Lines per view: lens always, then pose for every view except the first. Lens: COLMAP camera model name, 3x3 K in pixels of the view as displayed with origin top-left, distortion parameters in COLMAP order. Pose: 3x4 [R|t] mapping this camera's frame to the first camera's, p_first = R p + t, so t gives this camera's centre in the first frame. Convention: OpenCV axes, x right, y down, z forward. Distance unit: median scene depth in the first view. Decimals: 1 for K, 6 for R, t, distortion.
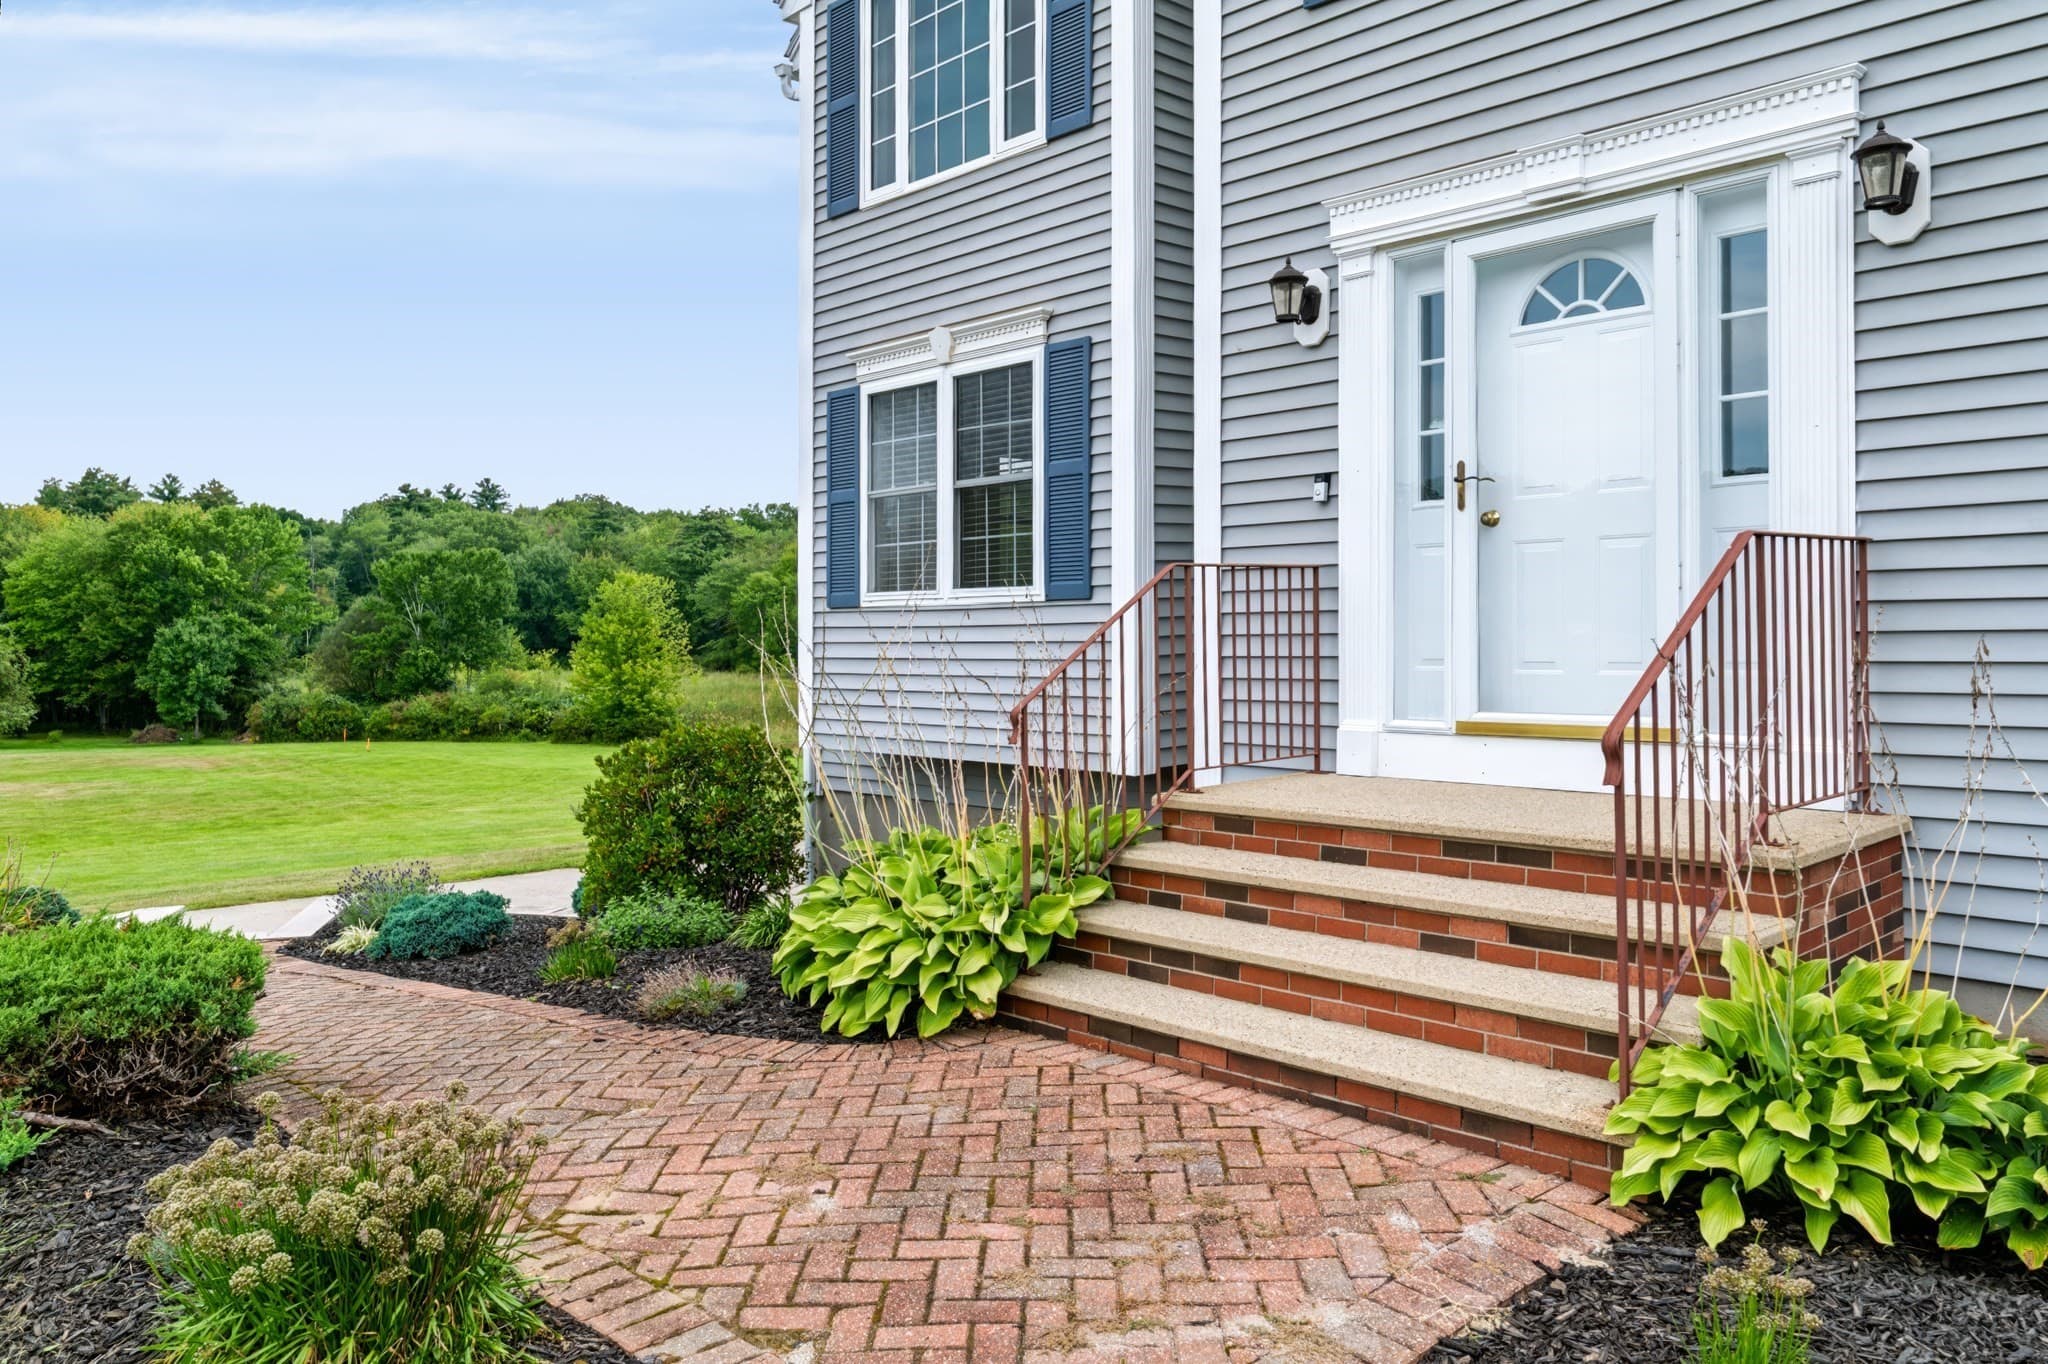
lens RADIAL K [[1435.6, 0, 1030.5], [0, 1435.6, 654.8], [0, 0, 1]] dist [0.006428, 0.001574]
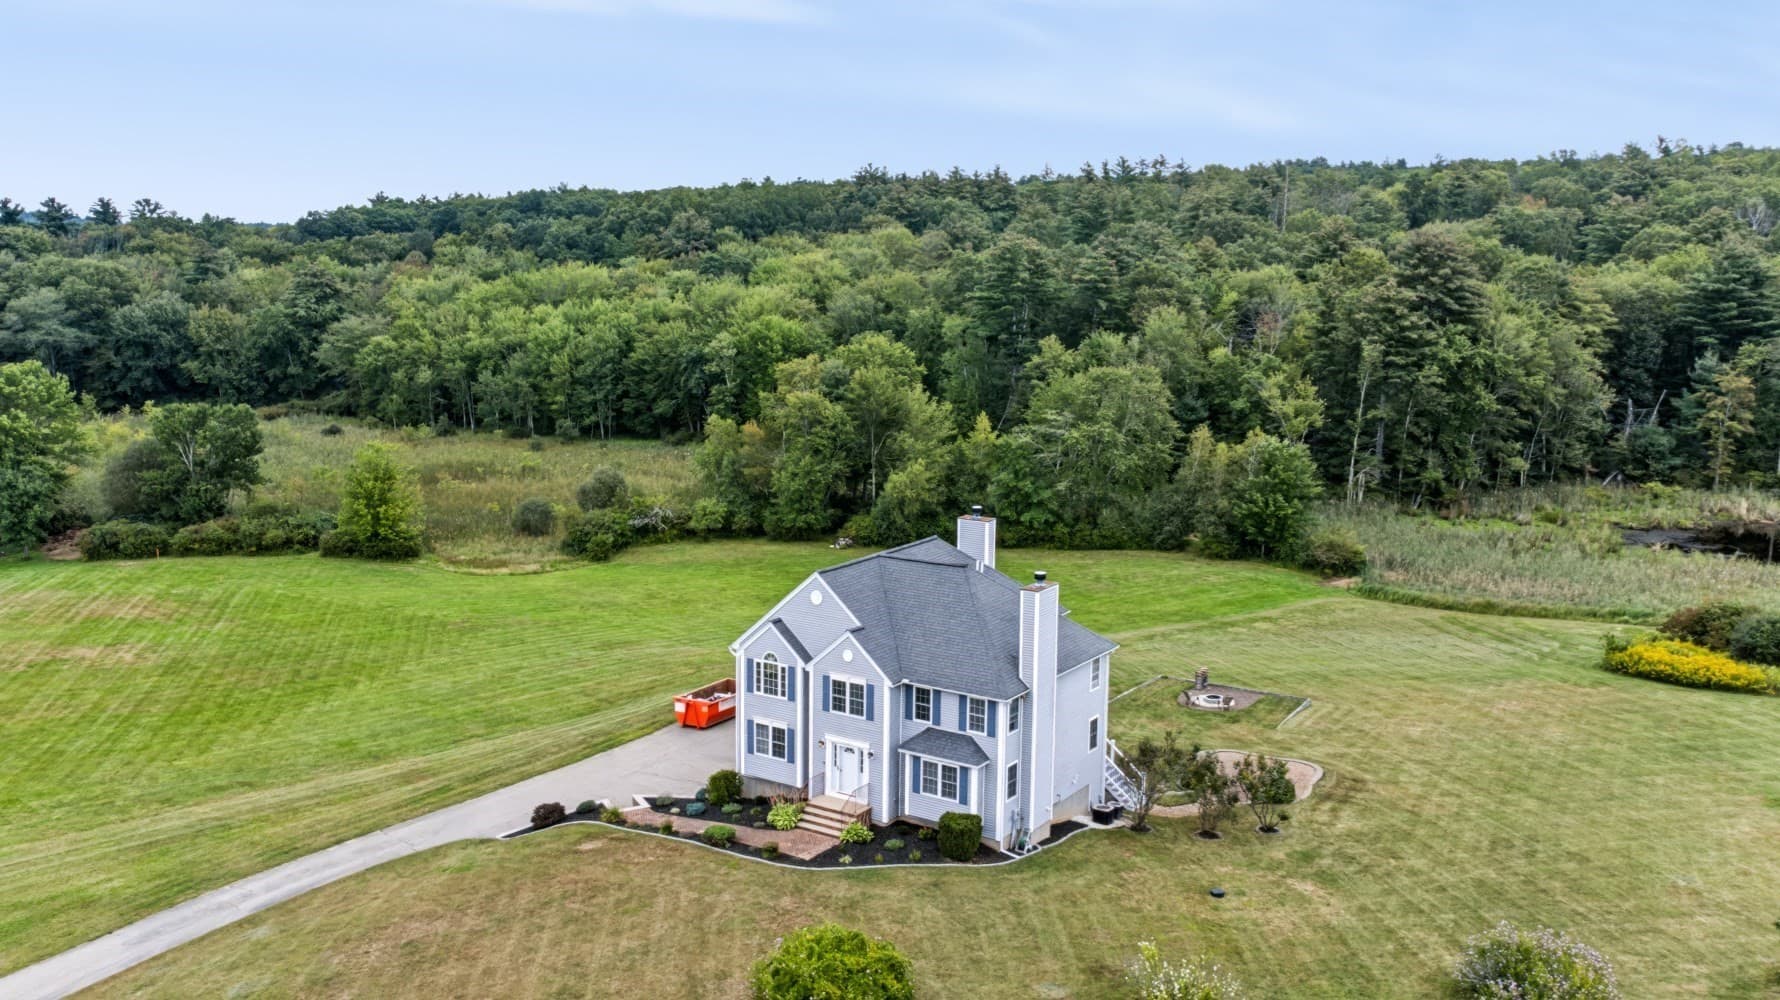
lens RADIAL K [[1391.5, 0, 890.0], [0, 1391.5, 500.0], [0, 0, 1]] dist [0.004145, 0.056629]
pose [[0.974593, -0.024486, 0.222639, -0.076134], [-0.007224, 0.990053, 0.140507, -0.175229], [-0.223865, -0.138546, 0.964723, -0.426529]]
